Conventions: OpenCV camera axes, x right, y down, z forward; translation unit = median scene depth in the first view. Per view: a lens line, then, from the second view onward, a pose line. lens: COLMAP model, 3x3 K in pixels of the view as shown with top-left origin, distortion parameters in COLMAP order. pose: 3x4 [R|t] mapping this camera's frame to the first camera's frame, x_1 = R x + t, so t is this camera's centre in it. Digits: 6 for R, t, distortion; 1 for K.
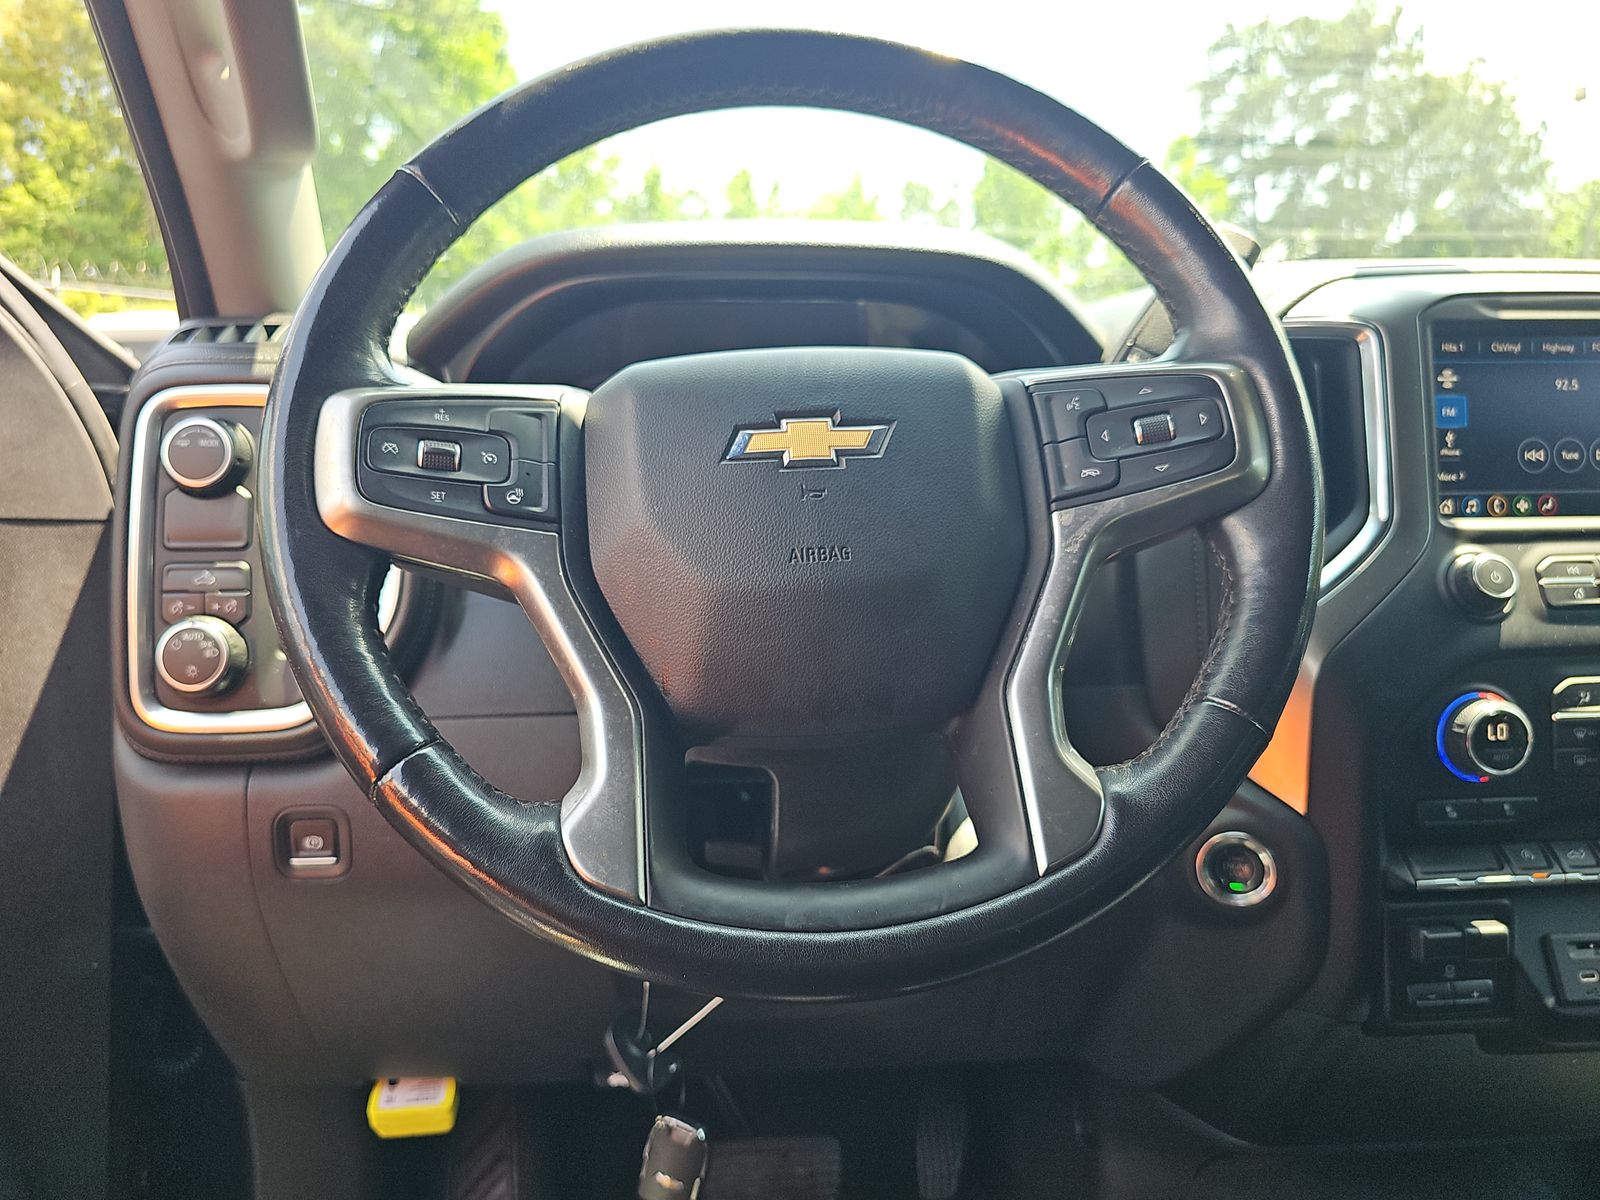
lens RADIAL K [[1059.8, 0, 798.6], [0, 1059.8, 602.3], [0, 0, 1]] dist [-0.012830, 0.003046]
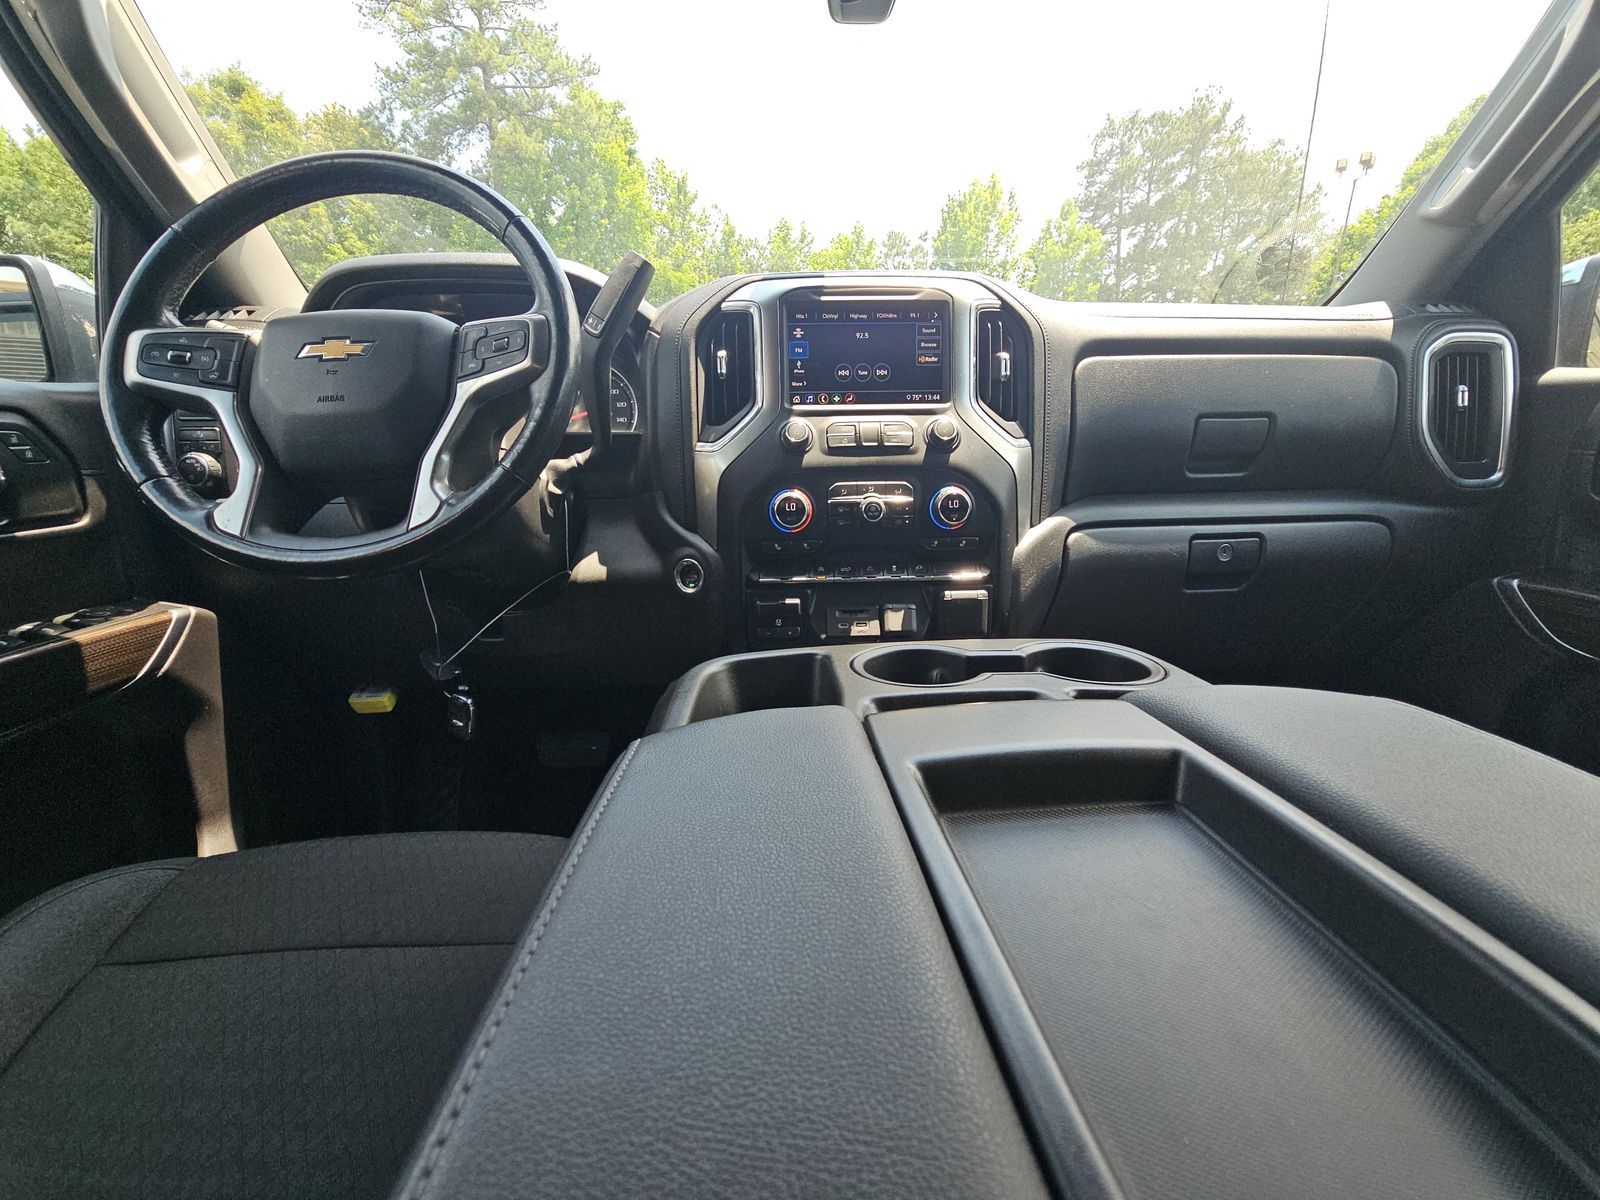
lens RADIAL K [[639.0, 0, 810.4], [0, 639.0, 596.6], [0, 0, 1]] dist [0.000604, 0.000072]
pose [[0.998981, 0.010279, -0.043952, 0.691937], [-0.004324, 0.991041, 0.133489, 0.118006], [0.044930, -0.133162, 0.990075, -0.251743]]
